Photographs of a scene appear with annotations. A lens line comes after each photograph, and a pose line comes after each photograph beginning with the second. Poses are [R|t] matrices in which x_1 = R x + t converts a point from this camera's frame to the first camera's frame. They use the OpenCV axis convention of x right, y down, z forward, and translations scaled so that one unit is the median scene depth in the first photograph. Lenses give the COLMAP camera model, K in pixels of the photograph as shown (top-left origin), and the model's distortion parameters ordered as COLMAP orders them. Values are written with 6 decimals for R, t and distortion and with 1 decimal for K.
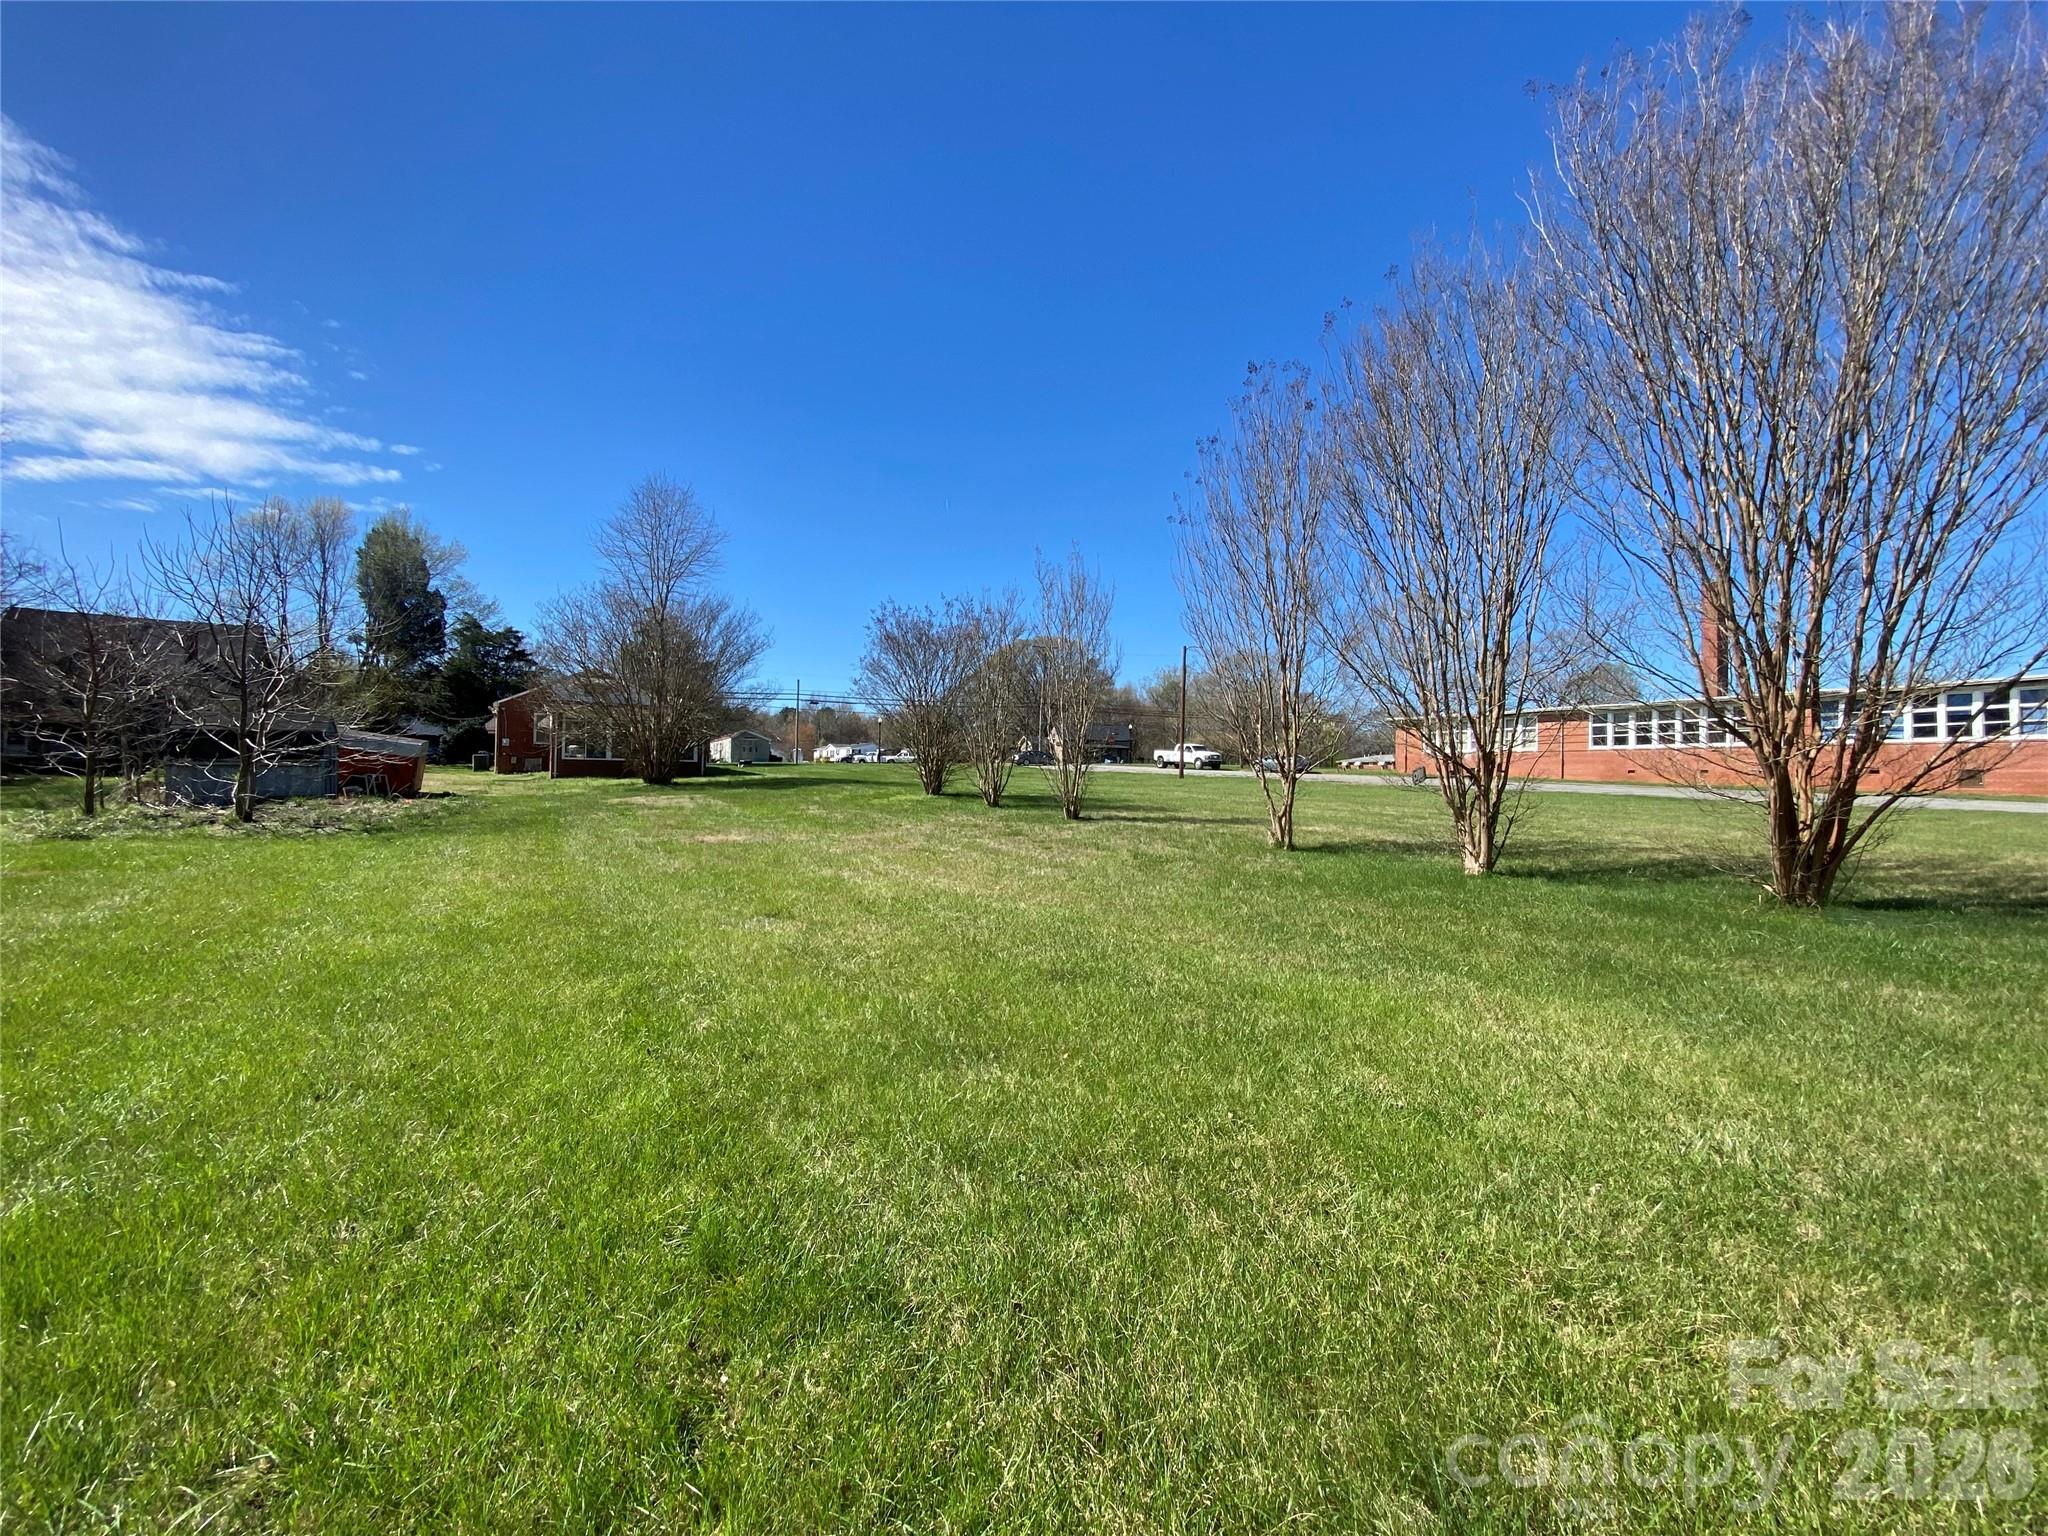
lens RADIAL K [[830.1, 0, 1019.8], [0, 830.1, 767.4], [0, 0, 1]] dist [0.032240, -0.021598]
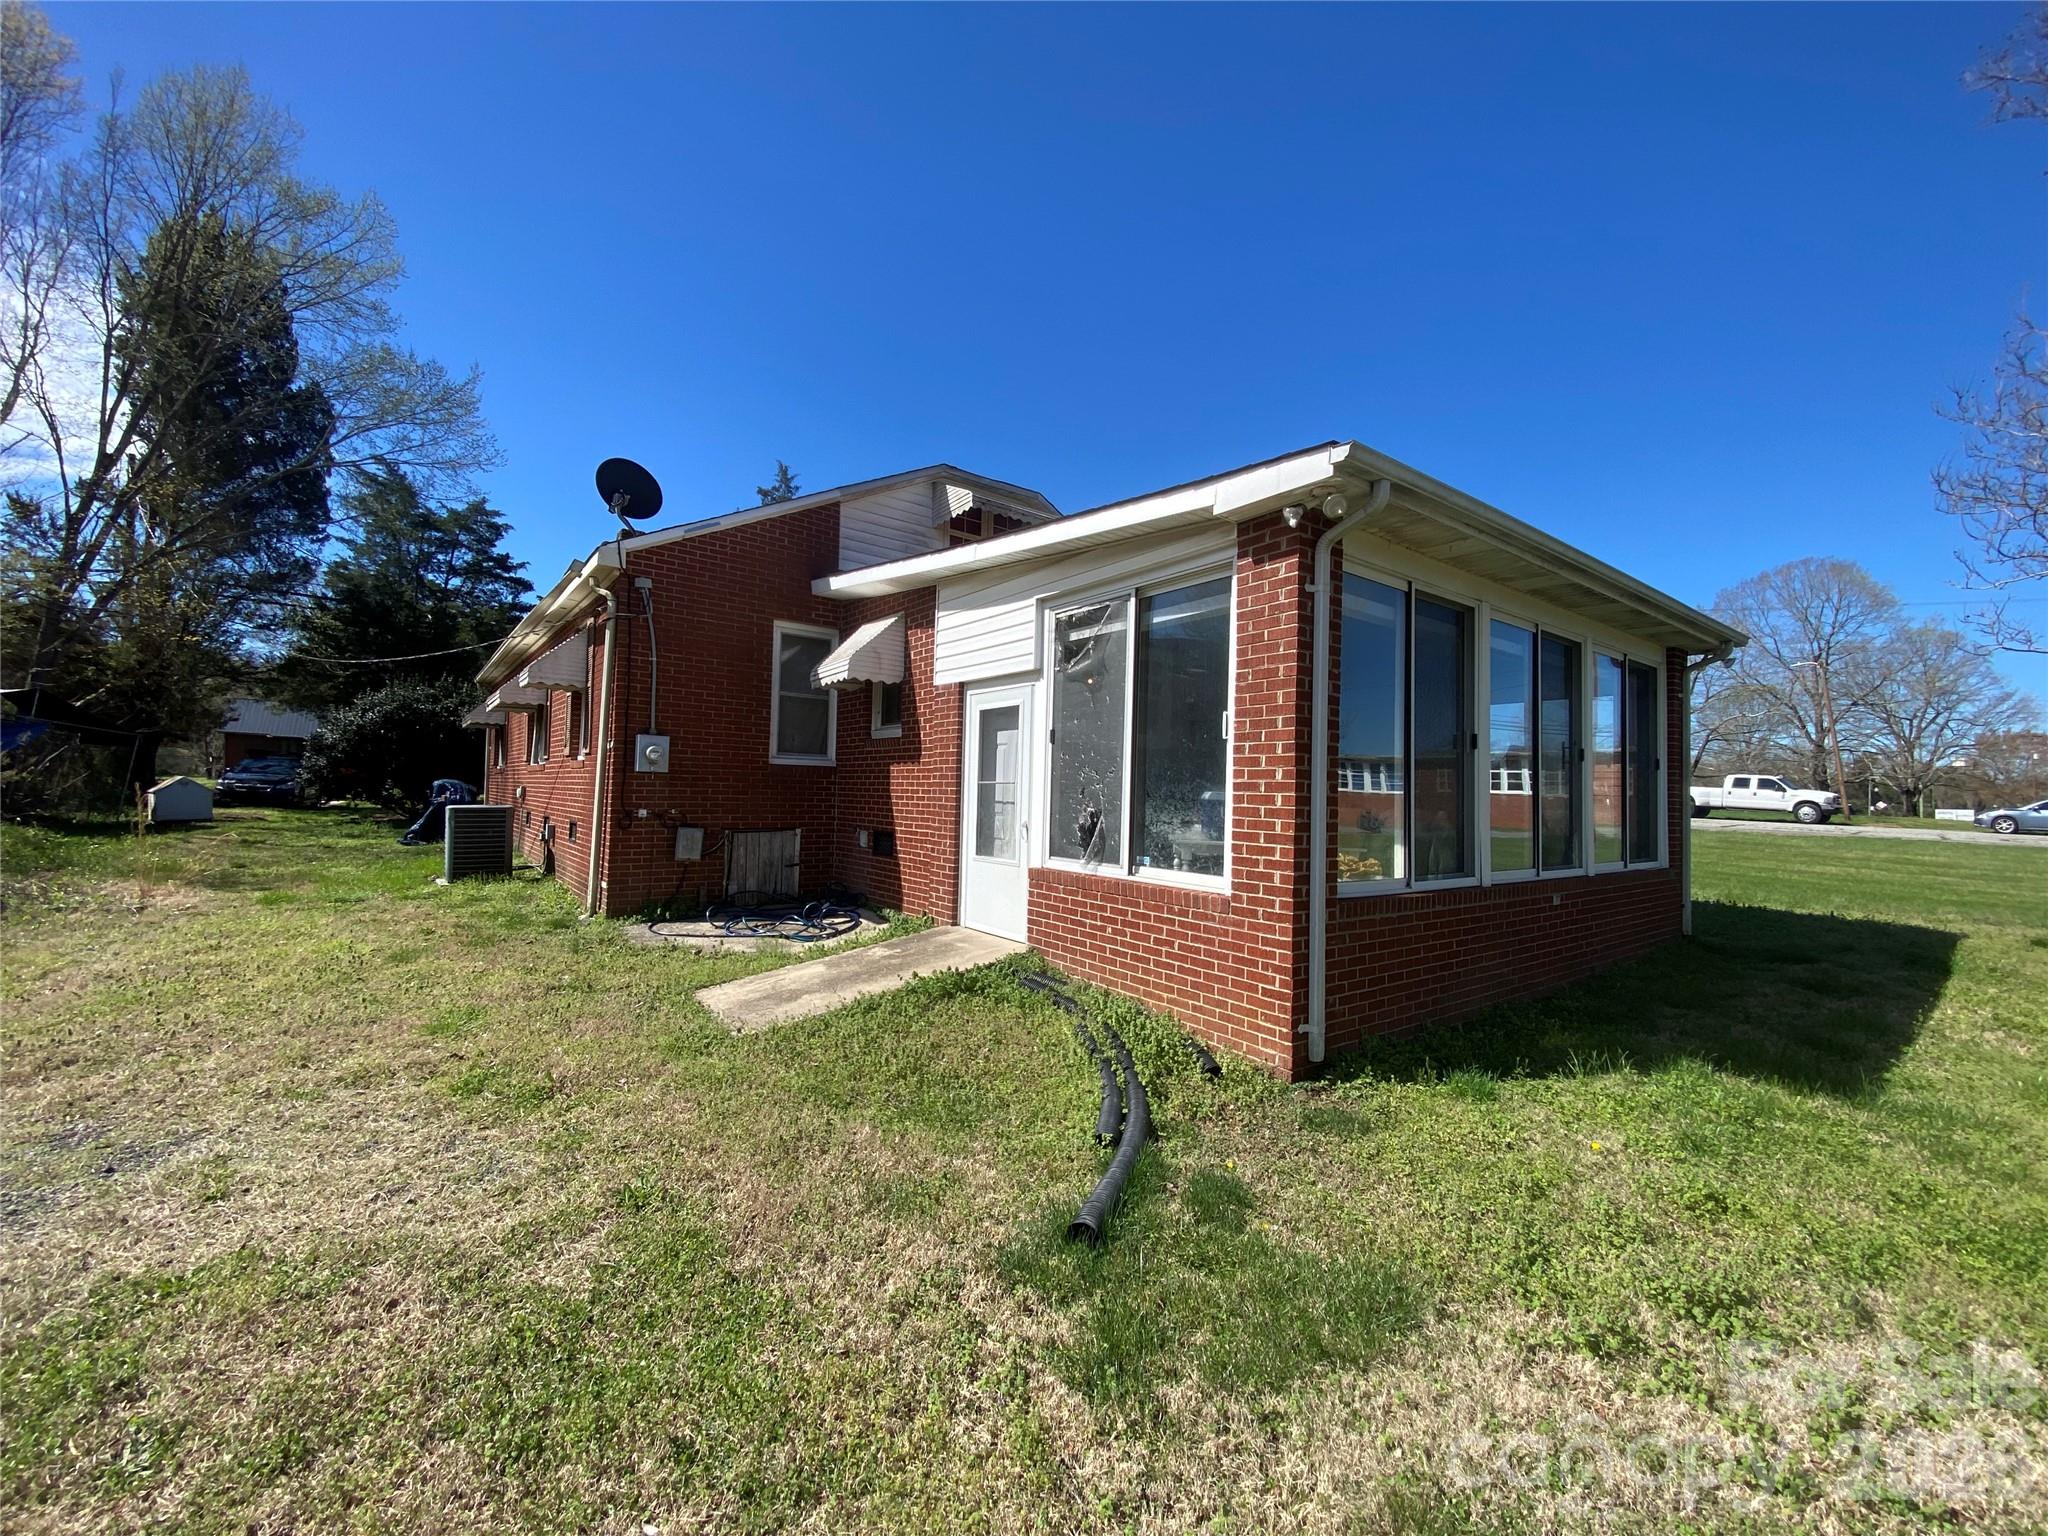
lens RADIAL K [[830.1, 0, 1019.8], [0, 830.1, 767.4], [0, 0, 1]] dist [0.032240, -0.021598]
pose [[0.995501, 0.016517, 0.093296, -0.350488], [-0.014874, 0.999722, -0.018278, -0.016101], [-0.093572, 0.016808, 0.995471, 0.510294]]
